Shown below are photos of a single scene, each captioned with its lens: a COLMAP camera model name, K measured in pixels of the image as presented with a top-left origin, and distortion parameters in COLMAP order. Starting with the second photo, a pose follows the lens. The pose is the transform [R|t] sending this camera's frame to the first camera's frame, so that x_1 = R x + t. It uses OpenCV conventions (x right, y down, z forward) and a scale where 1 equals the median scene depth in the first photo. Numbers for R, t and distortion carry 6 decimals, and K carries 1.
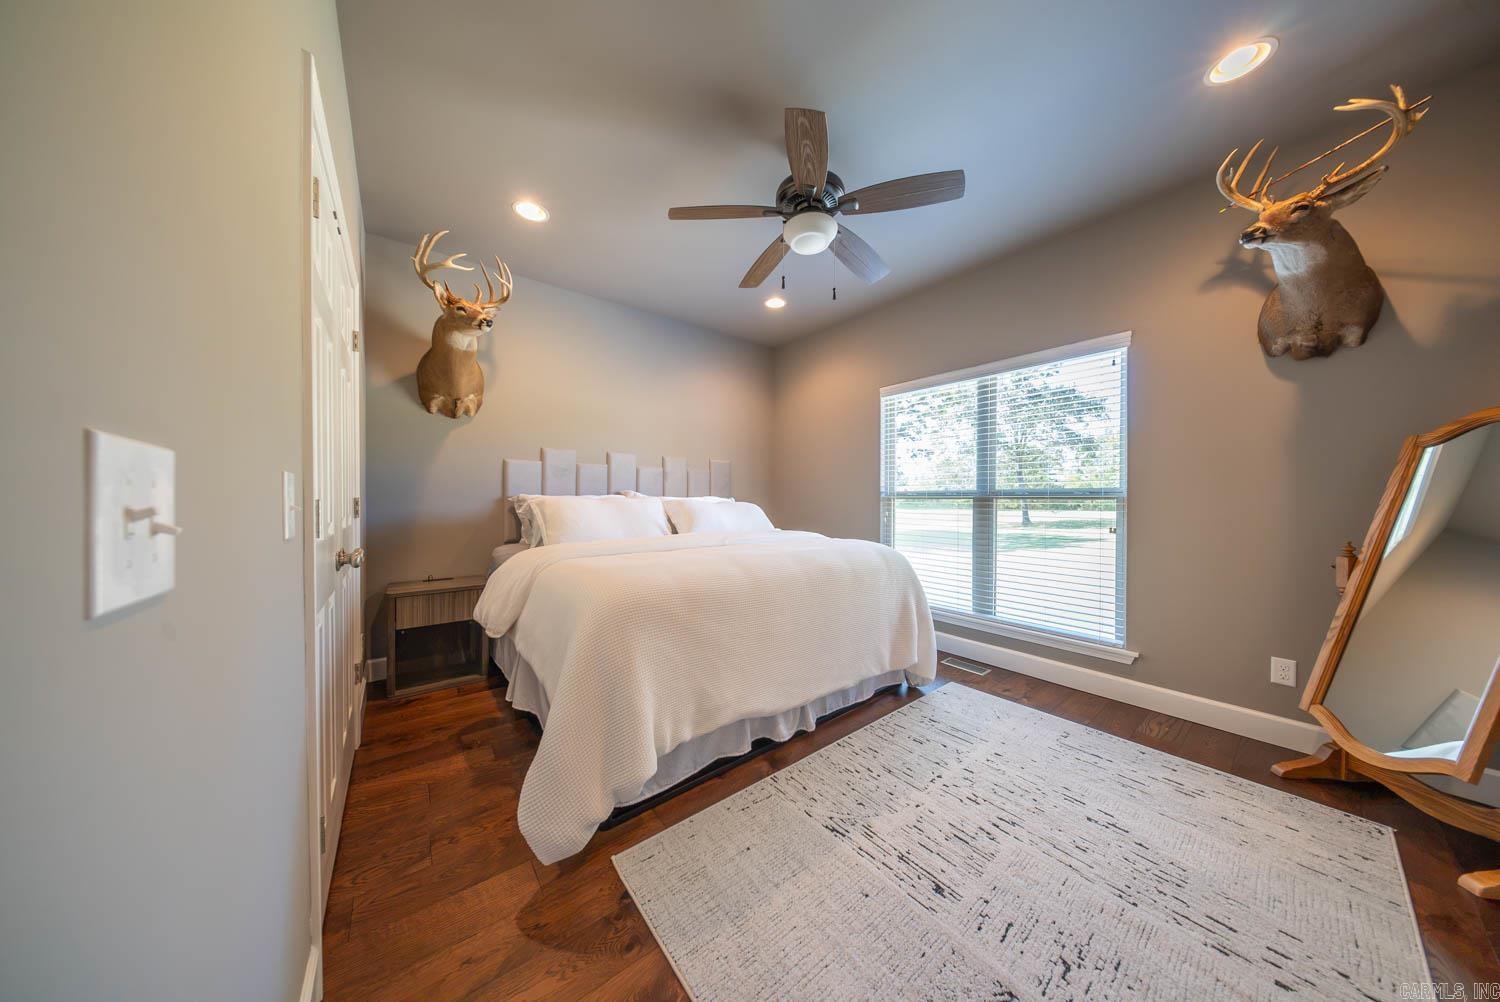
lens RADIAL K [[440.9, 0, 748.2], [0, 440.9, 498.9], [0, 0, 1]] dist [-0.004506, -0.000457]
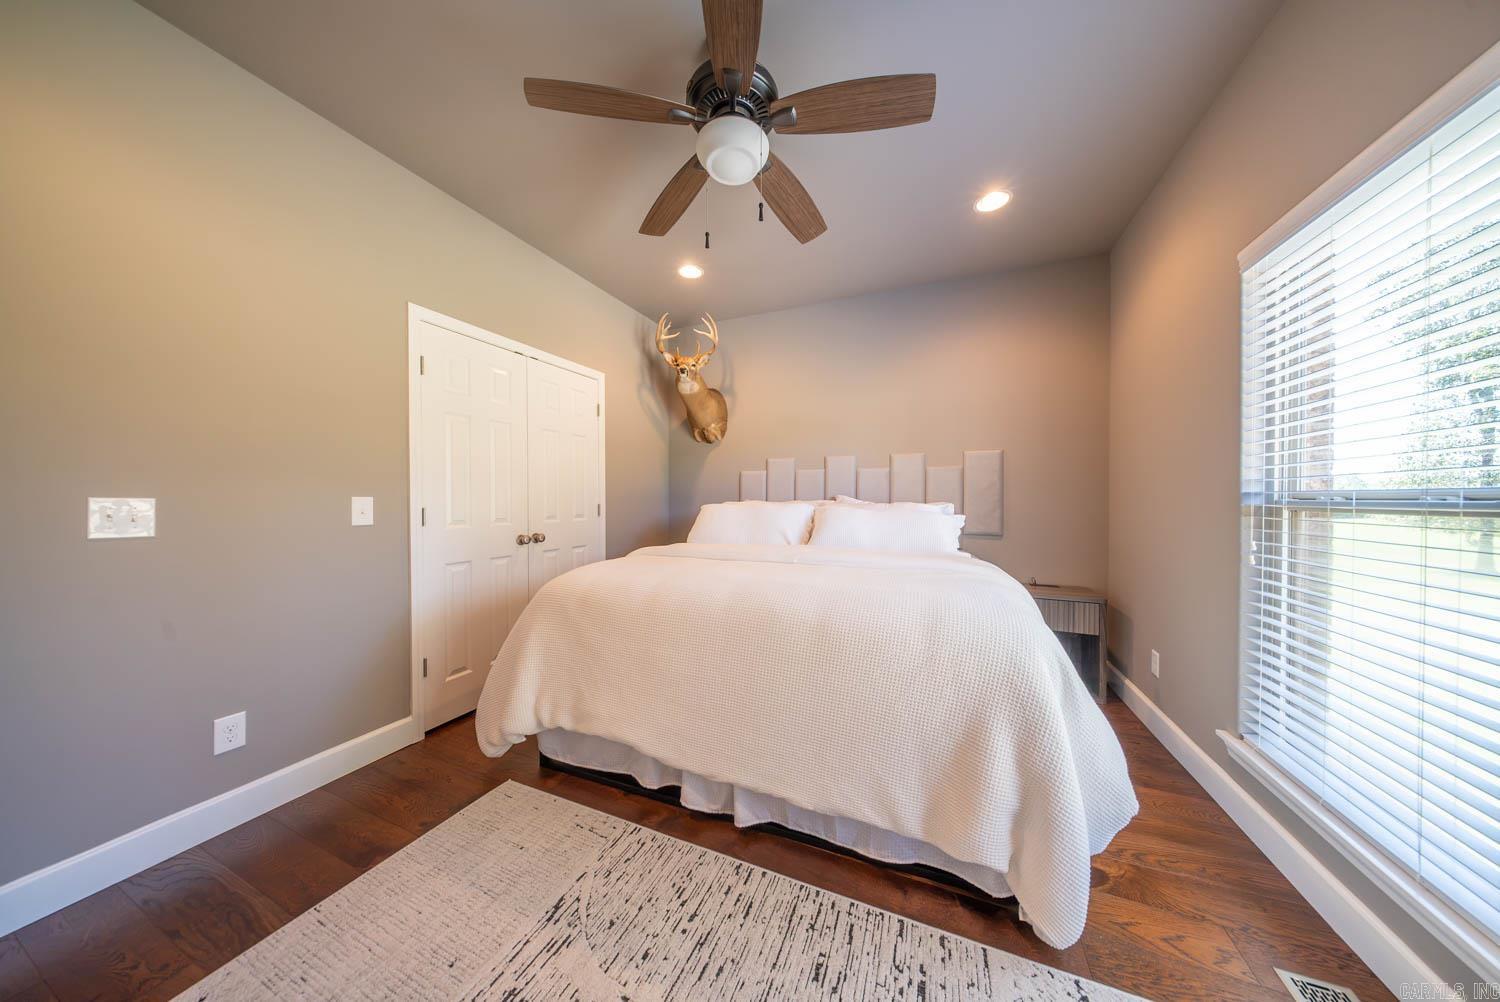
lens RADIAL K [[440.9, 0, 749.1], [0, 440.9, 499.7], [0, 0, 1]] dist [-0.004506, -0.000457]
pose [[0.478178, 0.000057, -0.878263, 0.654458], [0.001419, 0.999999, 0.000838, -0.016458], [0.878262, -0.001647, 0.478177, 0.545238]]
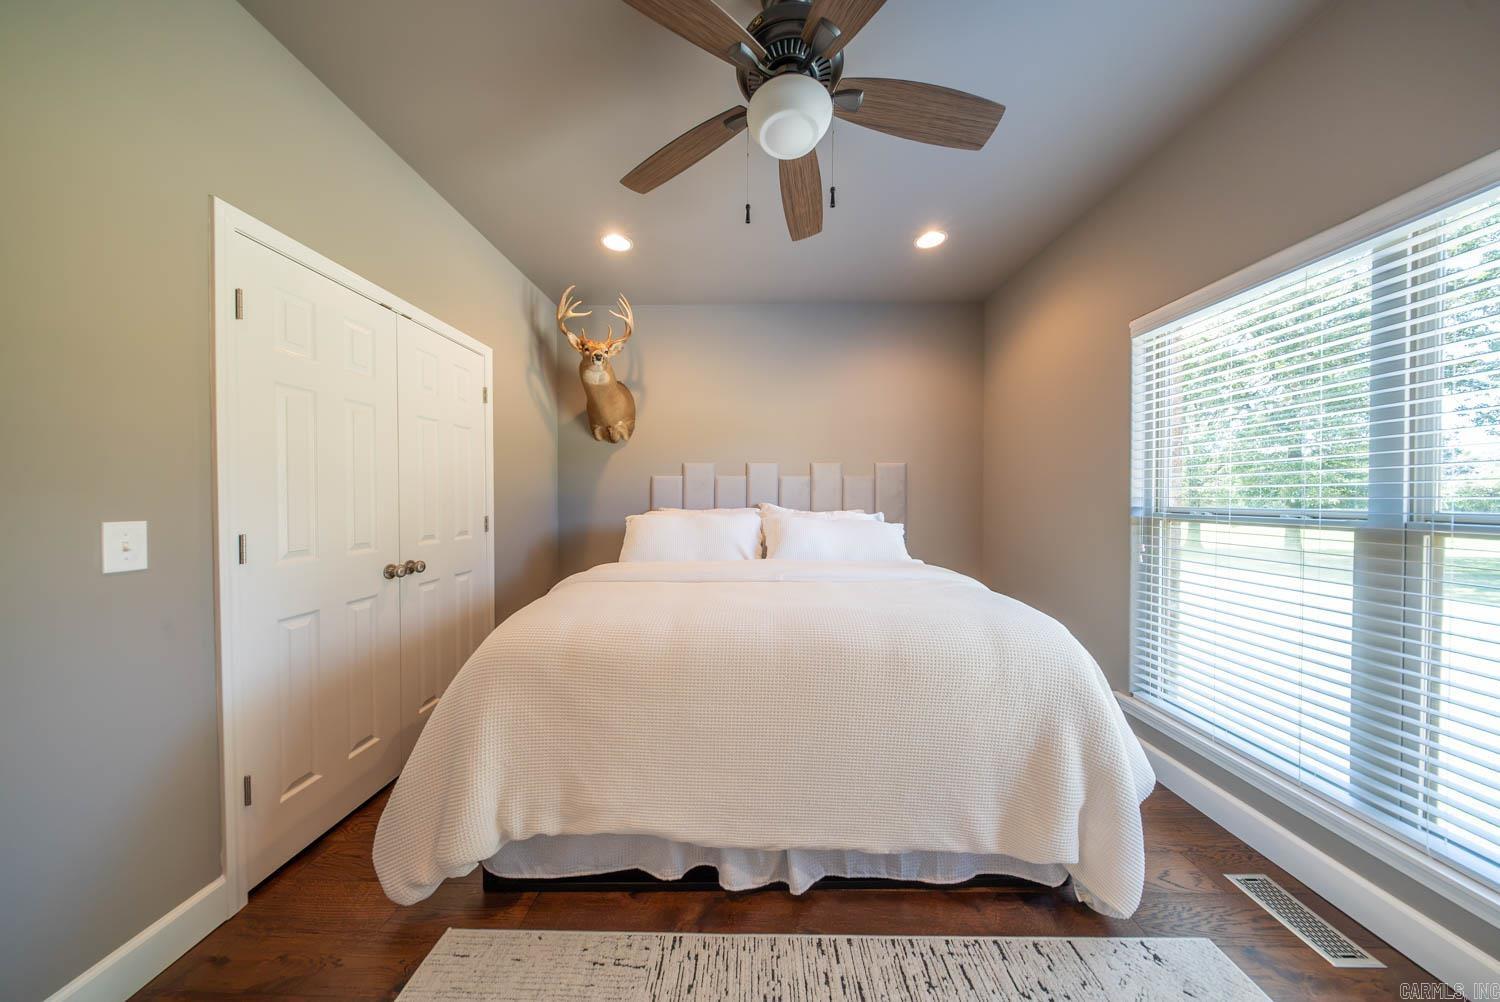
lens RADIAL K [[440.9, 0, 748.0], [0, 440.9, 500.1], [0, 0, 1]] dist [-0.004506, -0.000457]
pose [[0.772800, 0.001590, -0.634648, 0.407657], [0.002066, 0.999985, 0.005021, -0.043589], [0.634647, -0.005191, 0.772785, 0.378329]]
